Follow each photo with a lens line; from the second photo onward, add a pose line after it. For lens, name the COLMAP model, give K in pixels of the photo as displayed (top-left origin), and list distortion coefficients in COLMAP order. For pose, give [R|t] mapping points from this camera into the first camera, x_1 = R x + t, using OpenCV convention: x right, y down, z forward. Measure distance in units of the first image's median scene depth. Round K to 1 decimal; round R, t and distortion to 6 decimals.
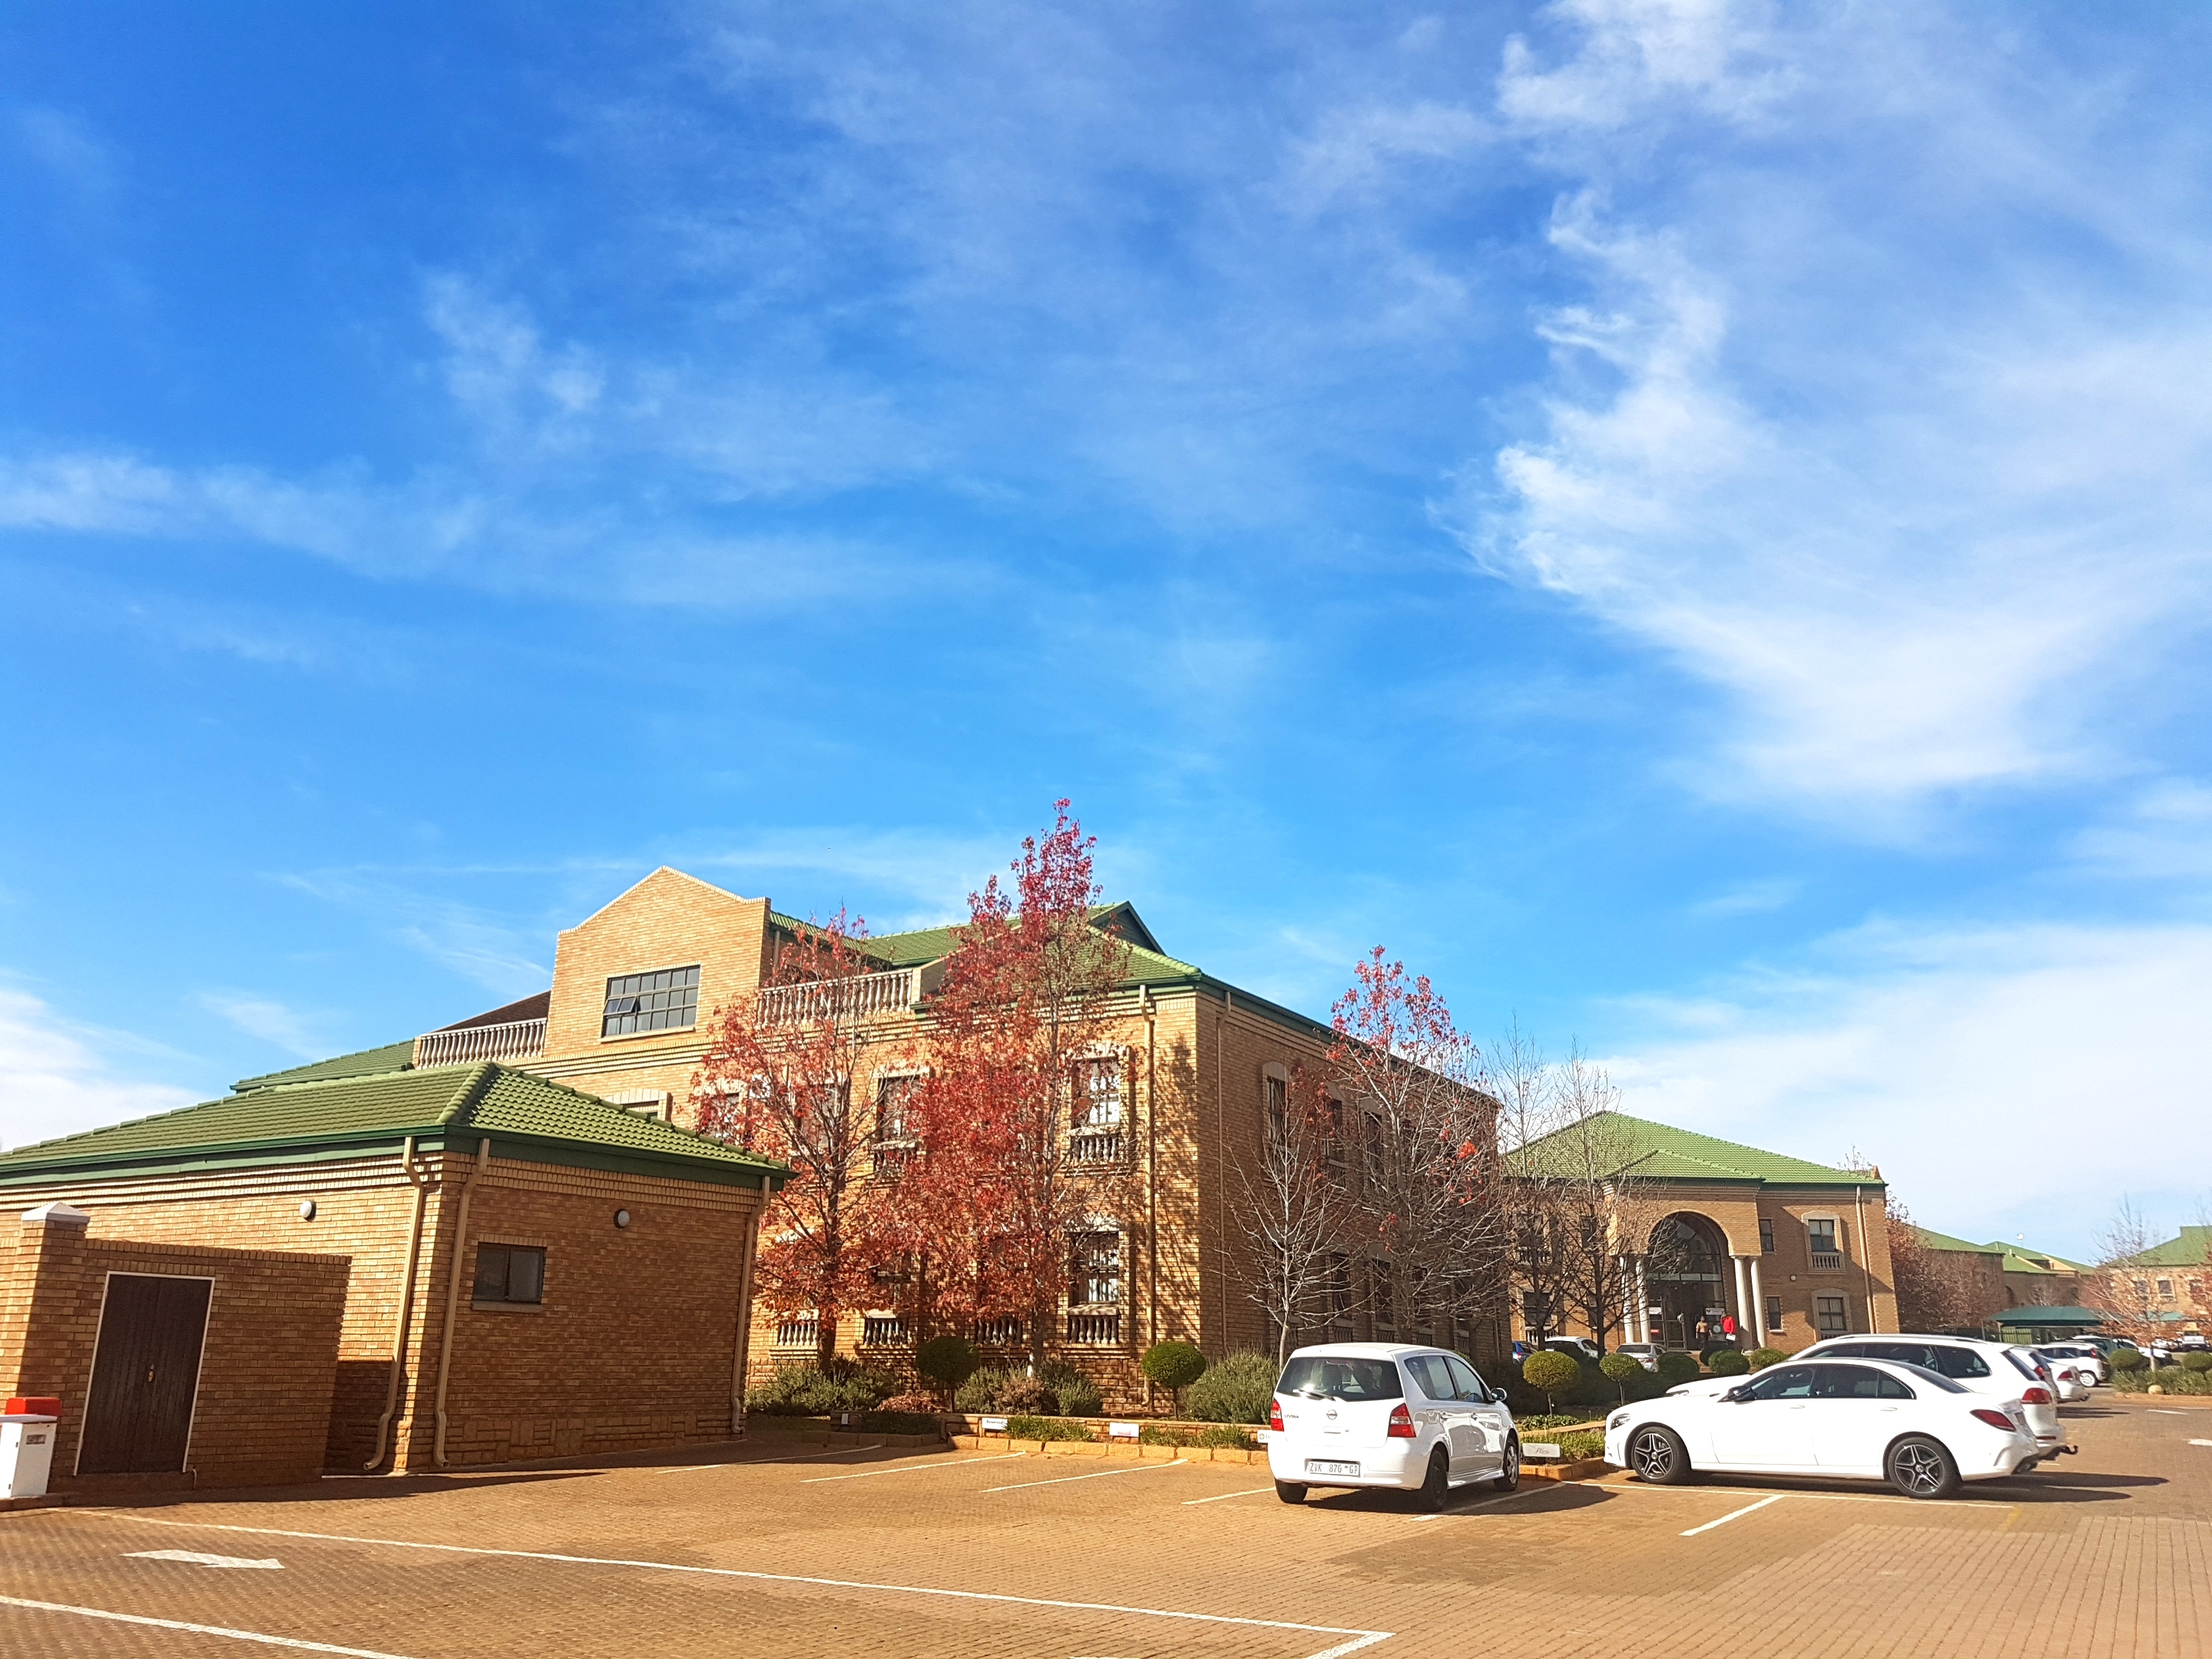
lens RADIAL K [[1680.7, 0, 1102.4], [0, 1680.7, 754.2], [0, 0, 1]] dist [0.141172, -0.275782]
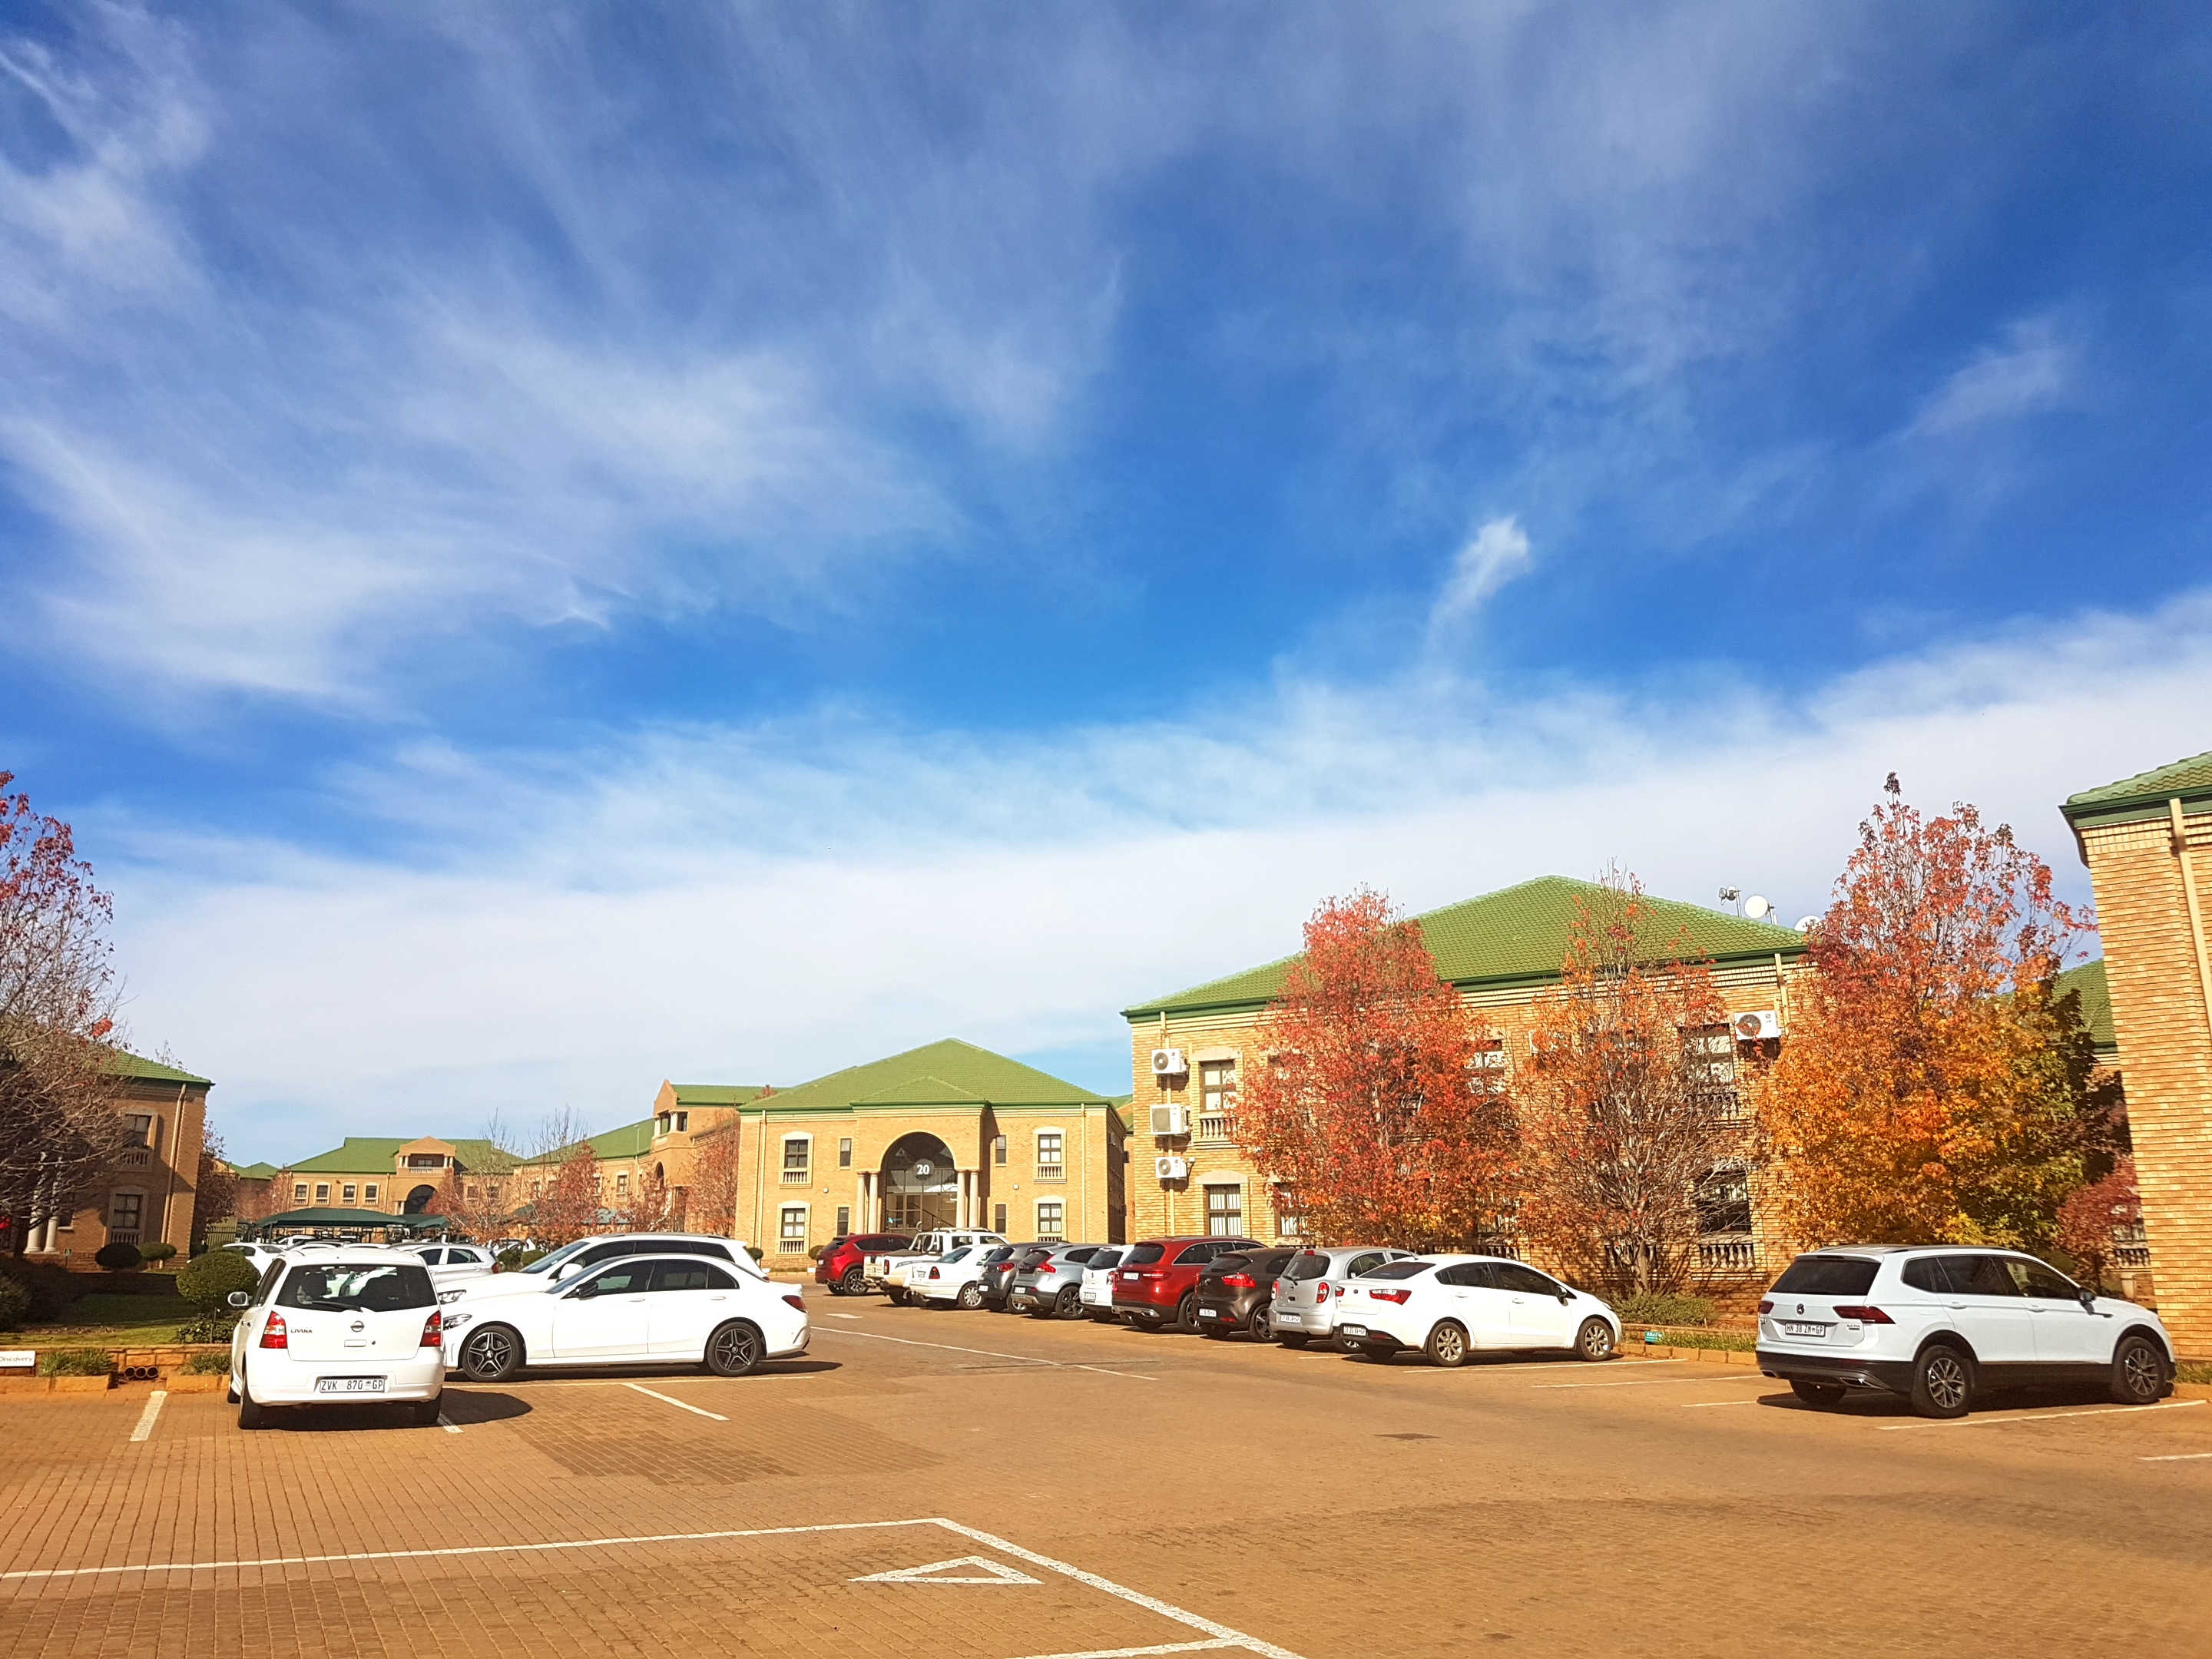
lens RADIAL K [[1719.5, 0, 1106.0], [0, 1719.5, 829.5], [0, 0, 1]] dist [0.098478, -0.230022]
pose [[0.545035, 0.181221, 0.818594, -1.592533], [-0.261691, 0.964353, -0.039251, 0.236435], [-0.796527, -0.192826, 0.573030, 0.759930]]
